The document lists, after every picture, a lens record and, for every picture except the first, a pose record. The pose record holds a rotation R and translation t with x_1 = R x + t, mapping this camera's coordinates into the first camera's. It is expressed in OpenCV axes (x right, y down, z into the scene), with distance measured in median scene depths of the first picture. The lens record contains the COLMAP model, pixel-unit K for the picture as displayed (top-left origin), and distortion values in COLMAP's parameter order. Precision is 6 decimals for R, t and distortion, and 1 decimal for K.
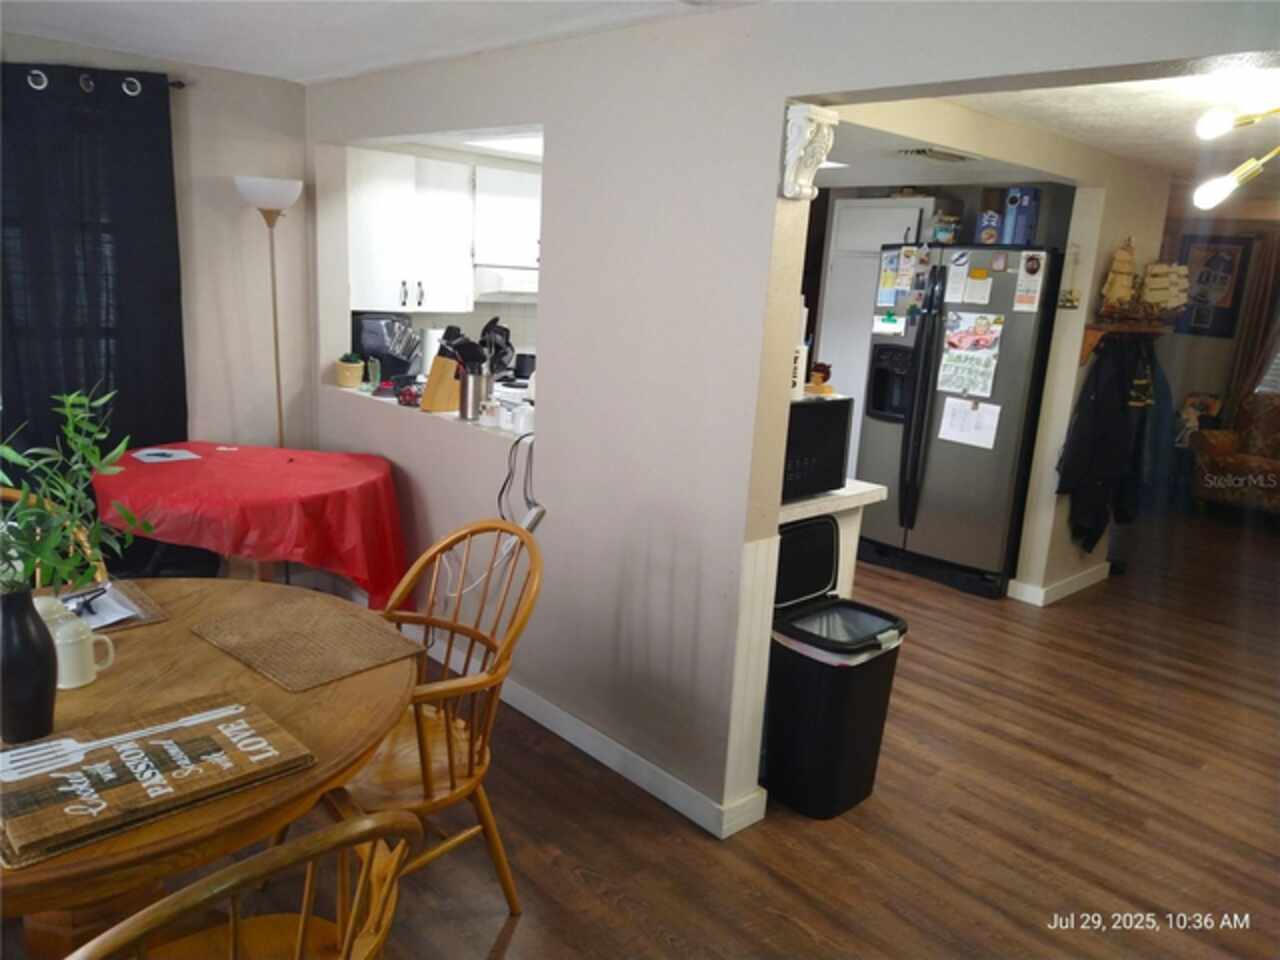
lens RADIAL K [[942.5, 0, 640.0], [0, 942.5, 480.0], [0, 0, 1]] dist [0.119237, -0.136311]
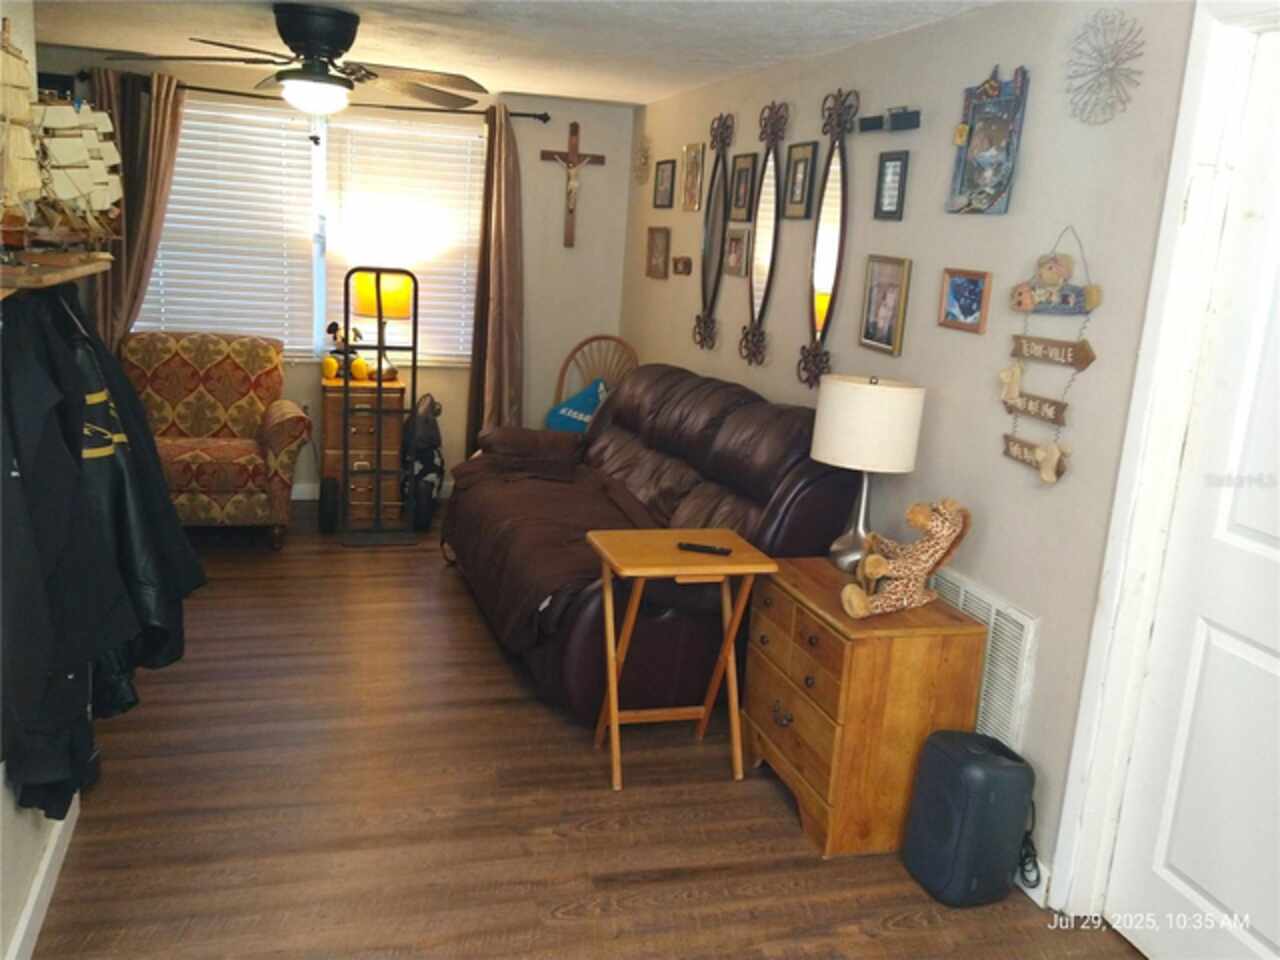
lens RADIAL K [[1117.3, 0, 640.0], [0, 1117.3, 480.0], [0, 0, 1]] dist [0.119533, -0.158227]
pose [[0.462182, -0.227152, 0.857199, 0.204539], [0.159177, 0.972187, 0.171798, -0.113923], [-0.872382, 0.057044, 0.485485, 0.564434]]
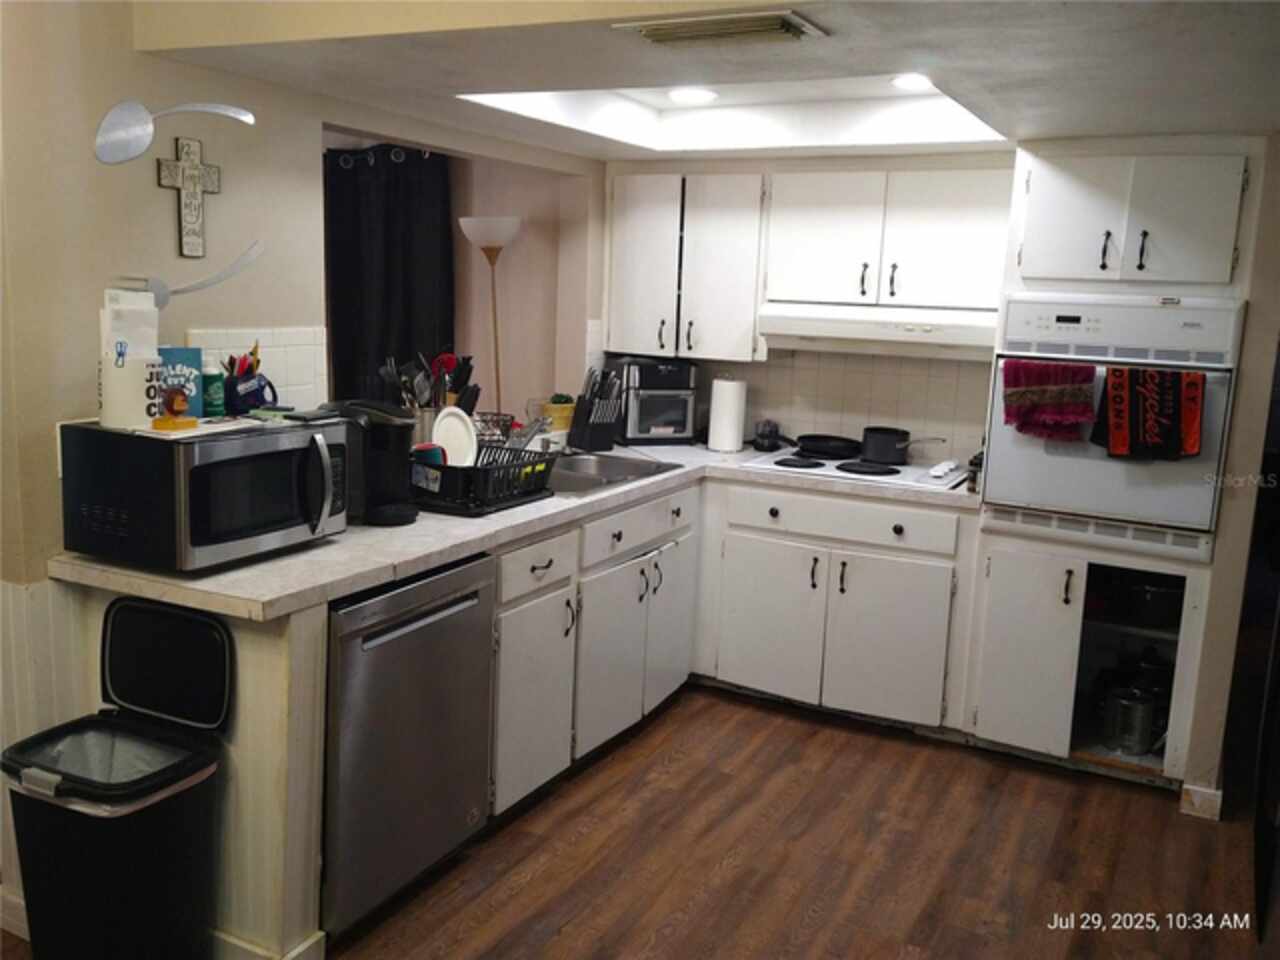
lens RADIAL K [[1117.3, 0, 640.0], [0, 1117.3, 480.0], [0, 0, 1]] dist [0.119533, -0.158227]
pose [[0.324809, 0.118573, -0.938318, 0.654559], [-0.223626, 0.973607, 0.045622, -0.102219], [0.918962, 0.195014, 0.342752, 0.615786]]
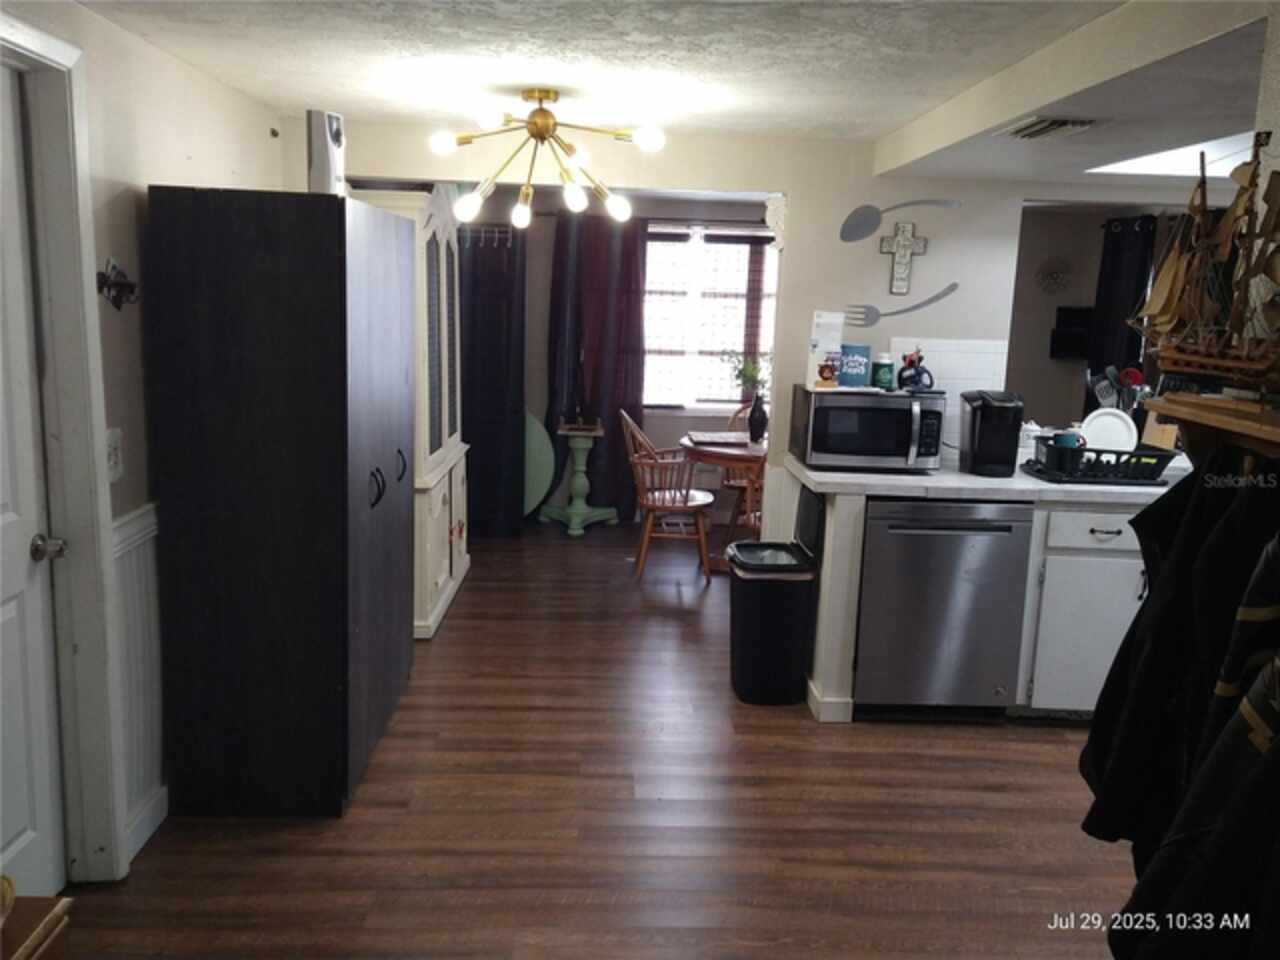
lens RADIAL K [[1117.3, 0, 640.0], [0, 1117.3, 480.0], [0, 0, 1]] dist [0.119533, -0.158227]
pose [[-0.659421, 0.041836, -0.750609, 0.881626], [-0.237554, 0.935696, 0.260847, -0.183777], [0.713255, 0.350319, -0.607079, 1.054004]]
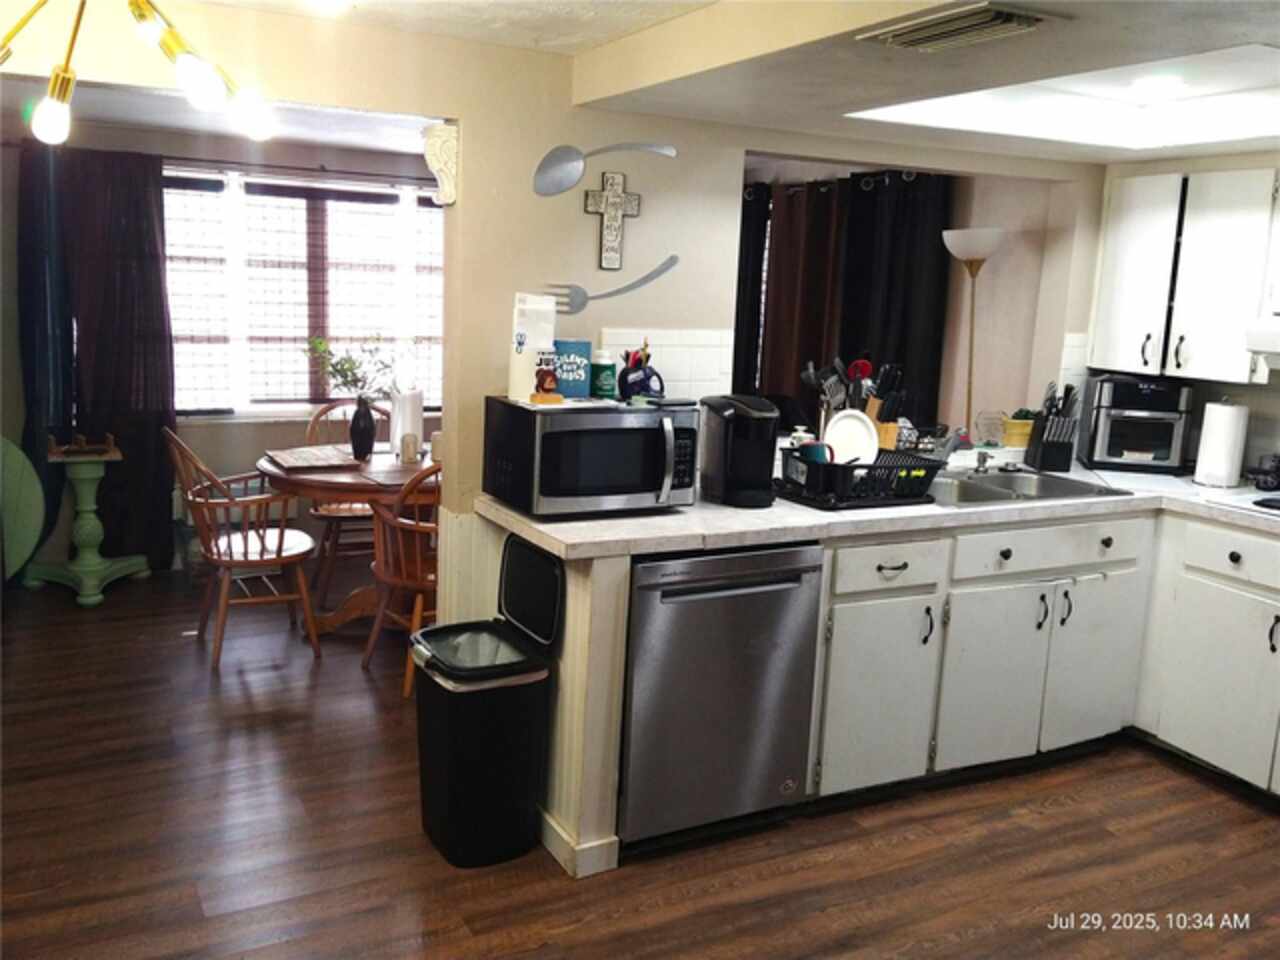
lens RADIAL K [[1117.3, 0, 640.0], [0, 1117.3, 480.0], [0, 0, 1]] dist [0.119533, -0.158227]
pose [[-0.259137, 0.101892, -0.960451, 0.704875], [-0.263718, 0.949168, 0.171848, -0.135677], [0.929140, 0.297821, -0.219093, 0.791854]]
